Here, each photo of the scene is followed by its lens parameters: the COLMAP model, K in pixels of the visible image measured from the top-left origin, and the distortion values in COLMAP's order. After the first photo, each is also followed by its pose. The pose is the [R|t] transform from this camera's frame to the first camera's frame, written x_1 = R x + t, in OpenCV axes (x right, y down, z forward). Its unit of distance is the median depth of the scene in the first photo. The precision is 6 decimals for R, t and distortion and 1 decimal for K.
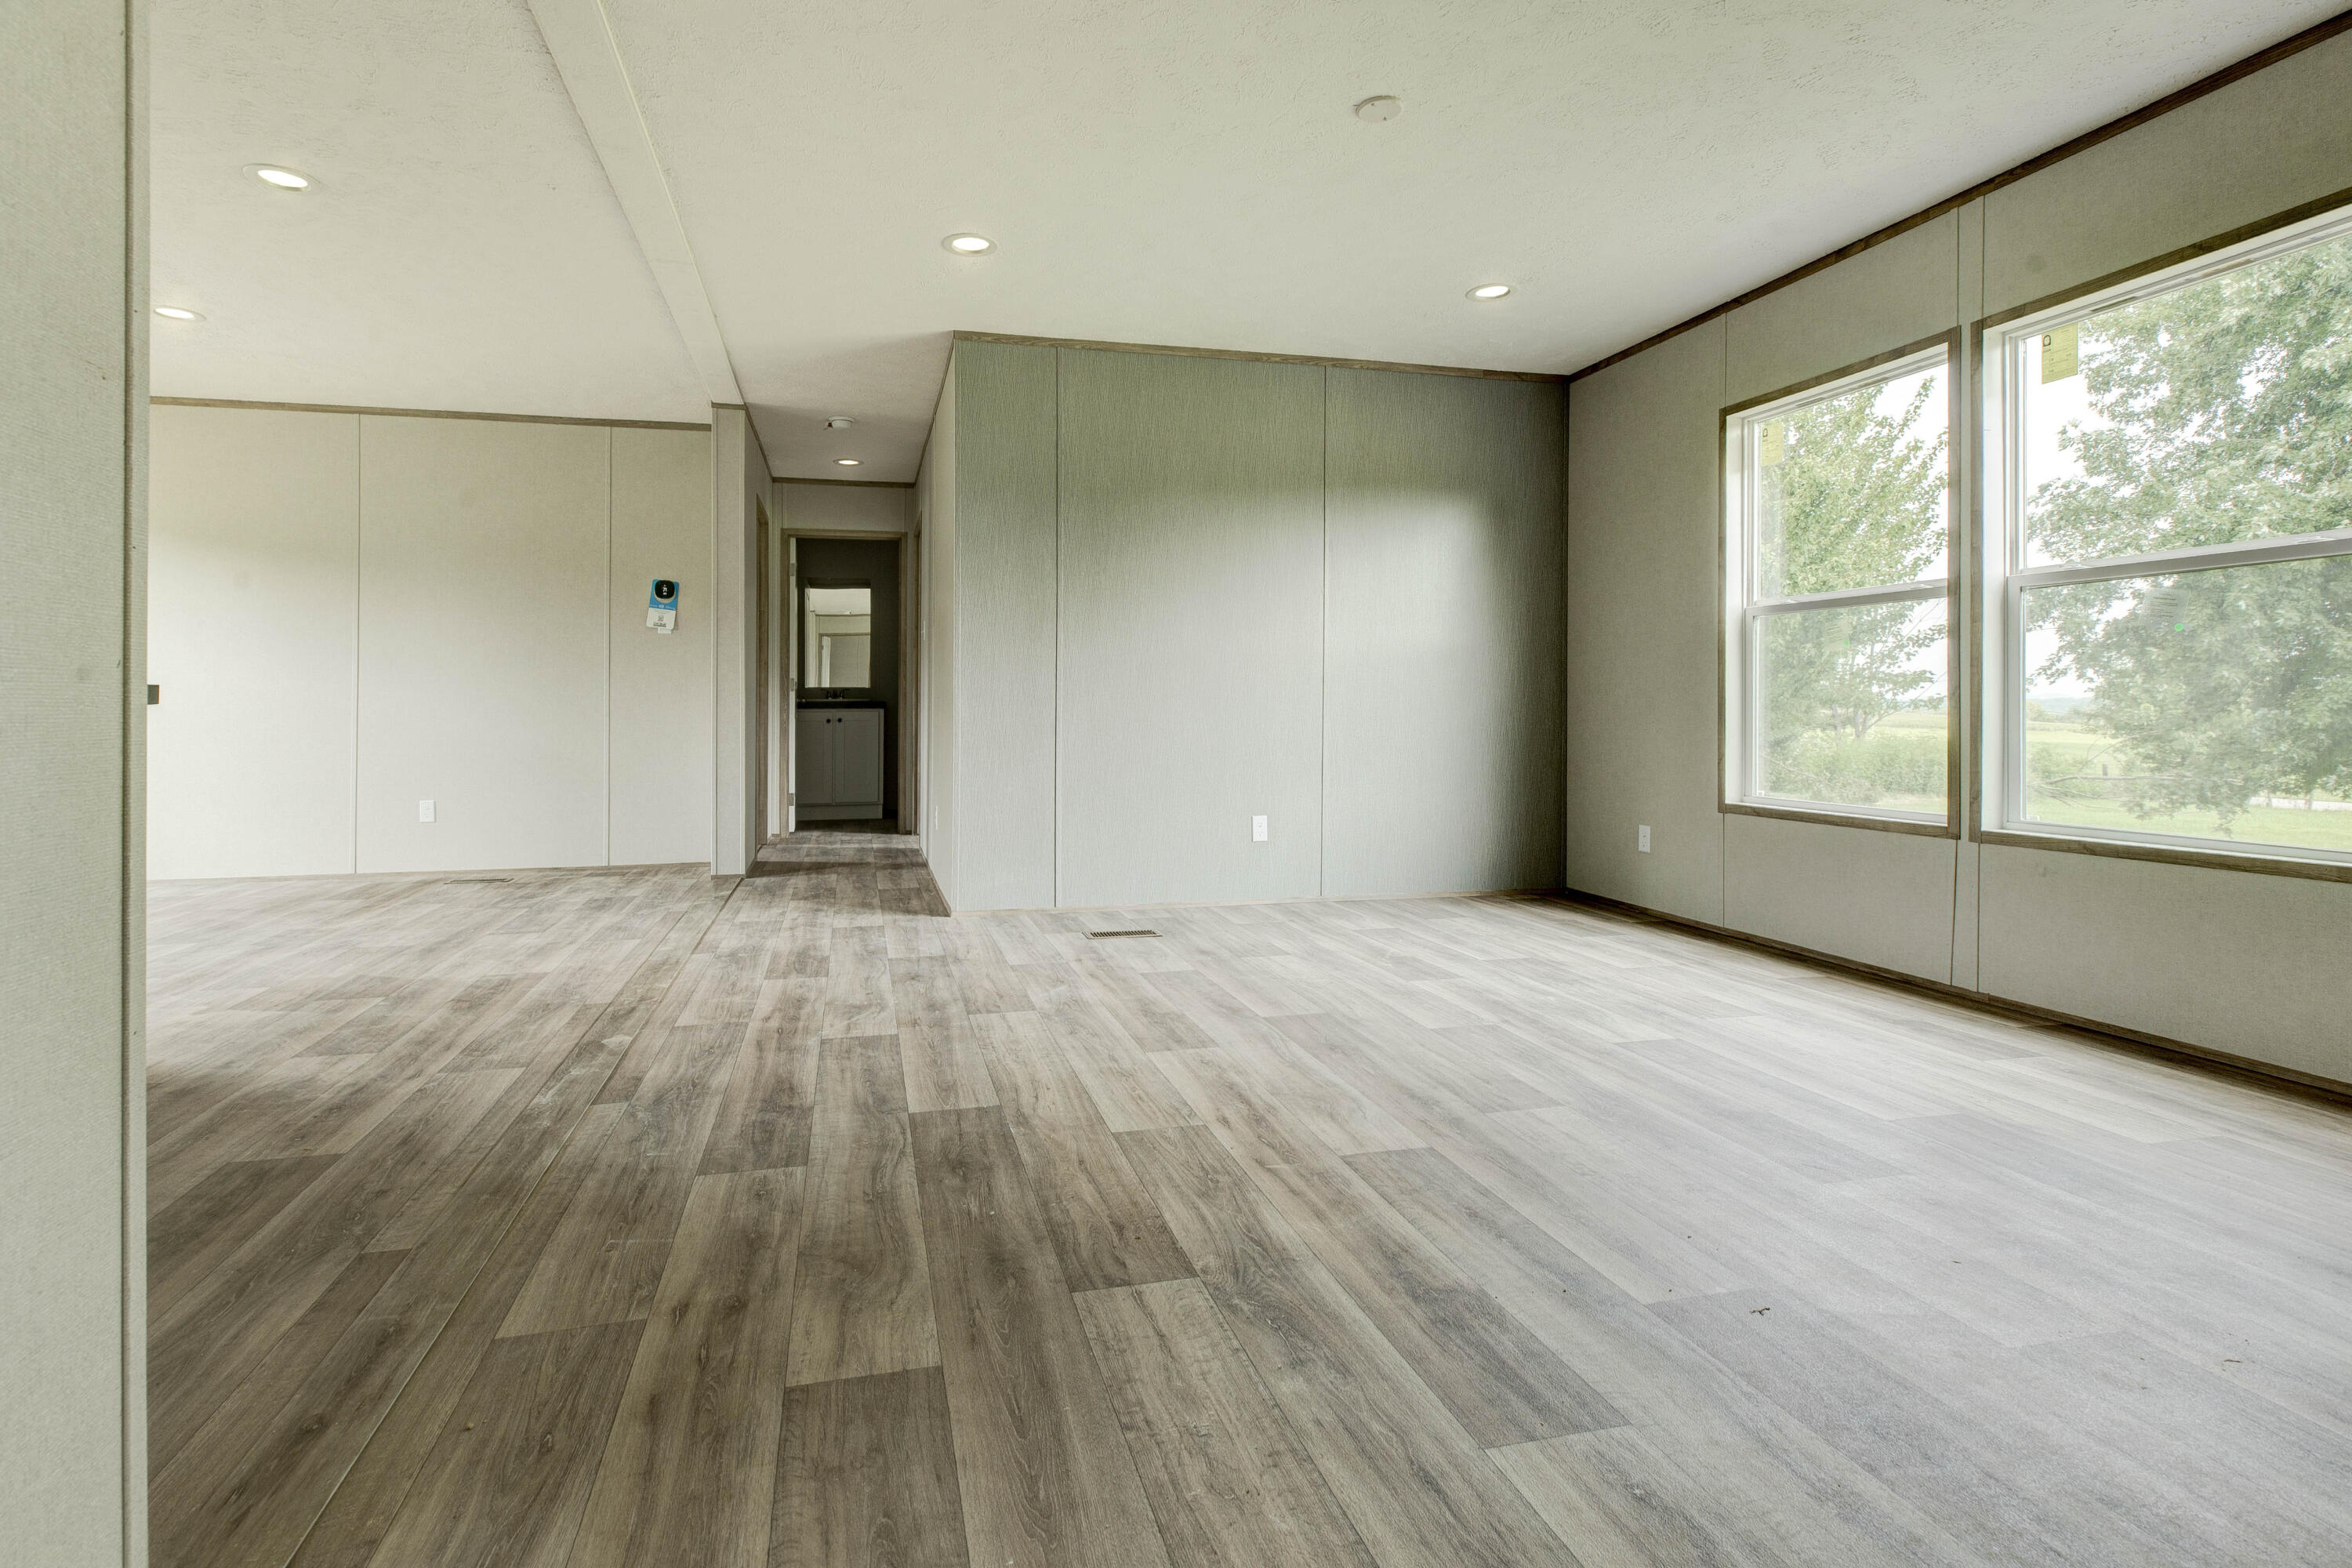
lens RADIAL K [[1088.1, 0, 1079.5], [0, 1088.1, 712.7], [0, 0, 1]] dist [0.000409, 0.001226]
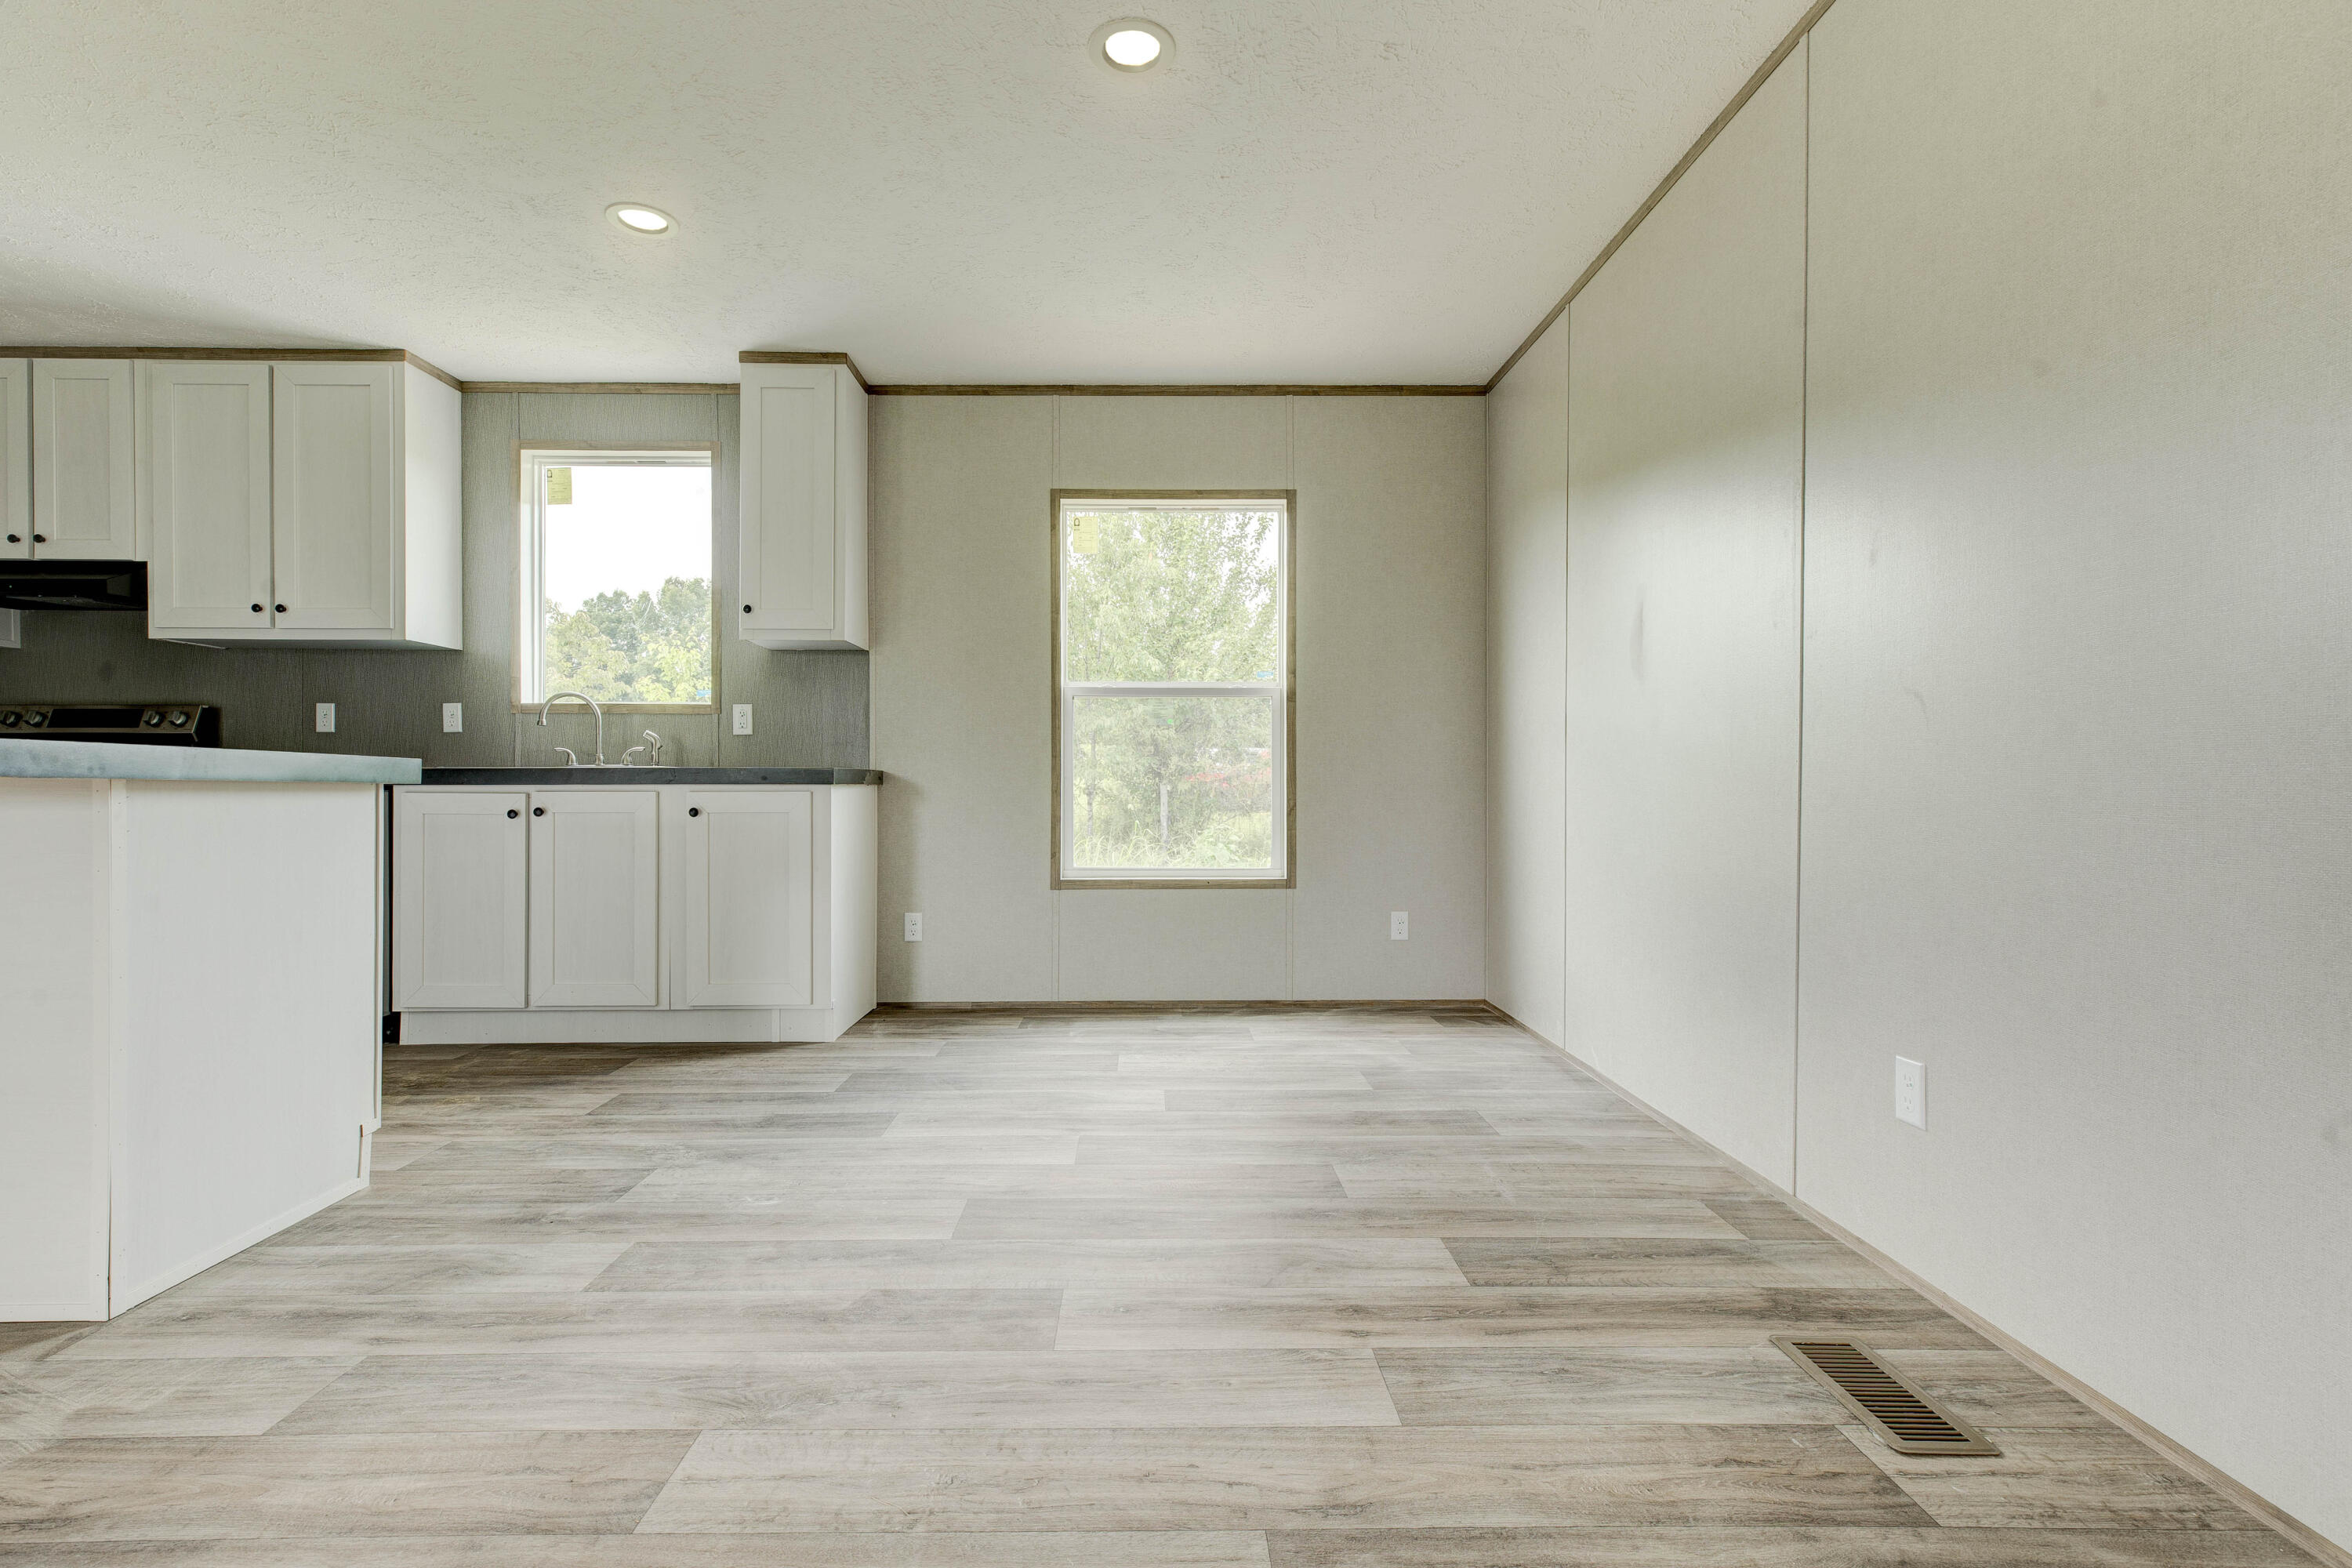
lens RADIAL K [[1088.1, 0, 1160.8], [0, 1088.1, 803.4], [0, 0, 1]] dist [0.000409, 0.001226]
pose [[0.193781, -0.016064, 0.980913, -0.617718], [-0.001711, 0.999859, 0.016712, -0.004350], [-0.981043, -0.004916, 0.193726, 0.976097]]
